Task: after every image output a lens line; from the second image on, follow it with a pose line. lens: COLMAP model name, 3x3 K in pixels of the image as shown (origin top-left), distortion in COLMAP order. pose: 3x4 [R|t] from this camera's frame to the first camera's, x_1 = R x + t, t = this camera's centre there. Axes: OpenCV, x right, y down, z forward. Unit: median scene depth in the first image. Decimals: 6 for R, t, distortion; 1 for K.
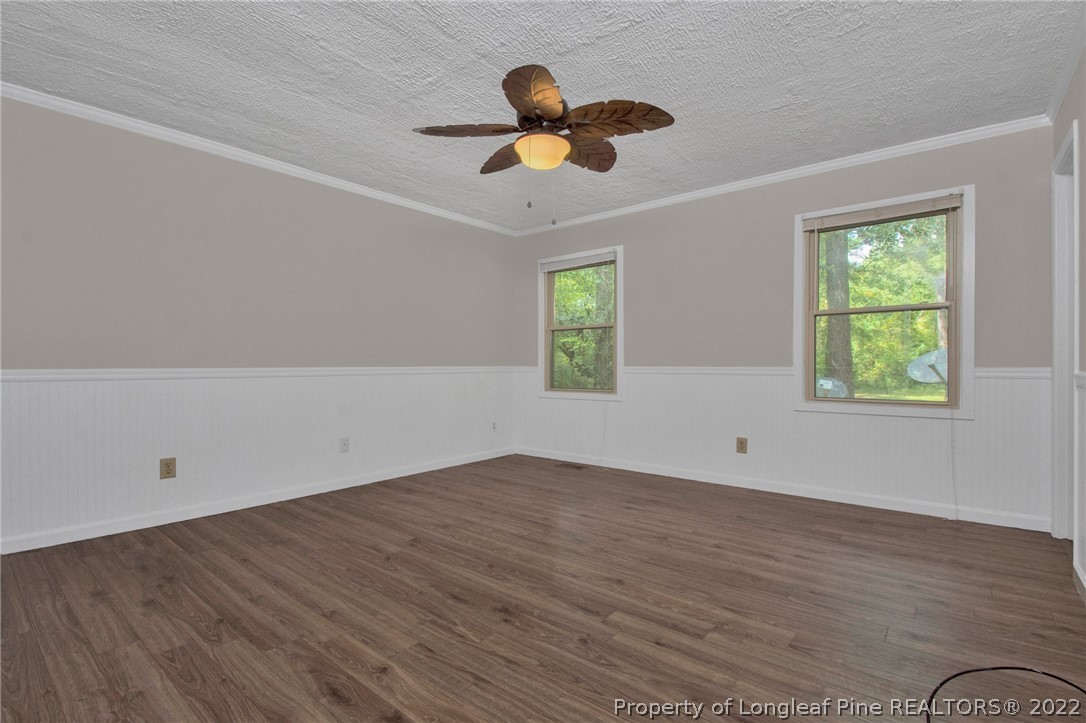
lens RADIAL K [[507.3, 0, 554.2], [0, 507.3, 358.8], [0, 0, 1]] dist [0.010080, -0.018139]
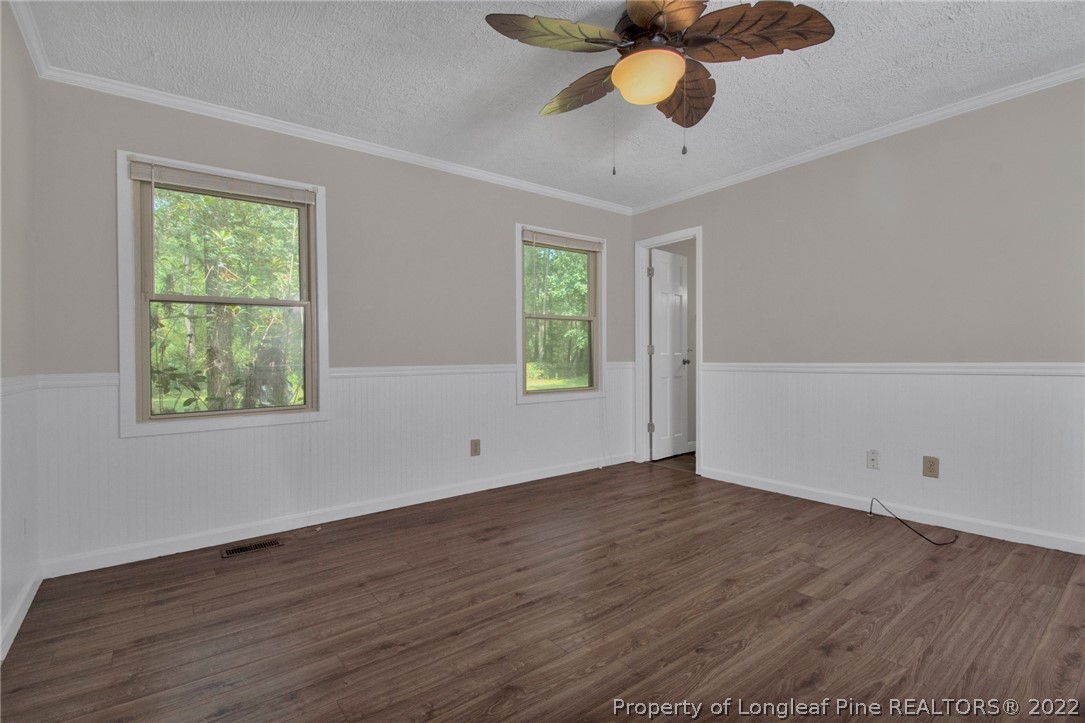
lens RADIAL K [[506.8, 0, 561.5], [0, 506.8, 360.4], [0, 0, 1]] dist [0.010080, -0.018139]
pose [[0.220539, -0.009218, 0.975334, -0.740990], [-0.000075, 0.999955, 0.009468, -0.003588], [-0.975378, -0.002162, 0.220529, 0.894327]]
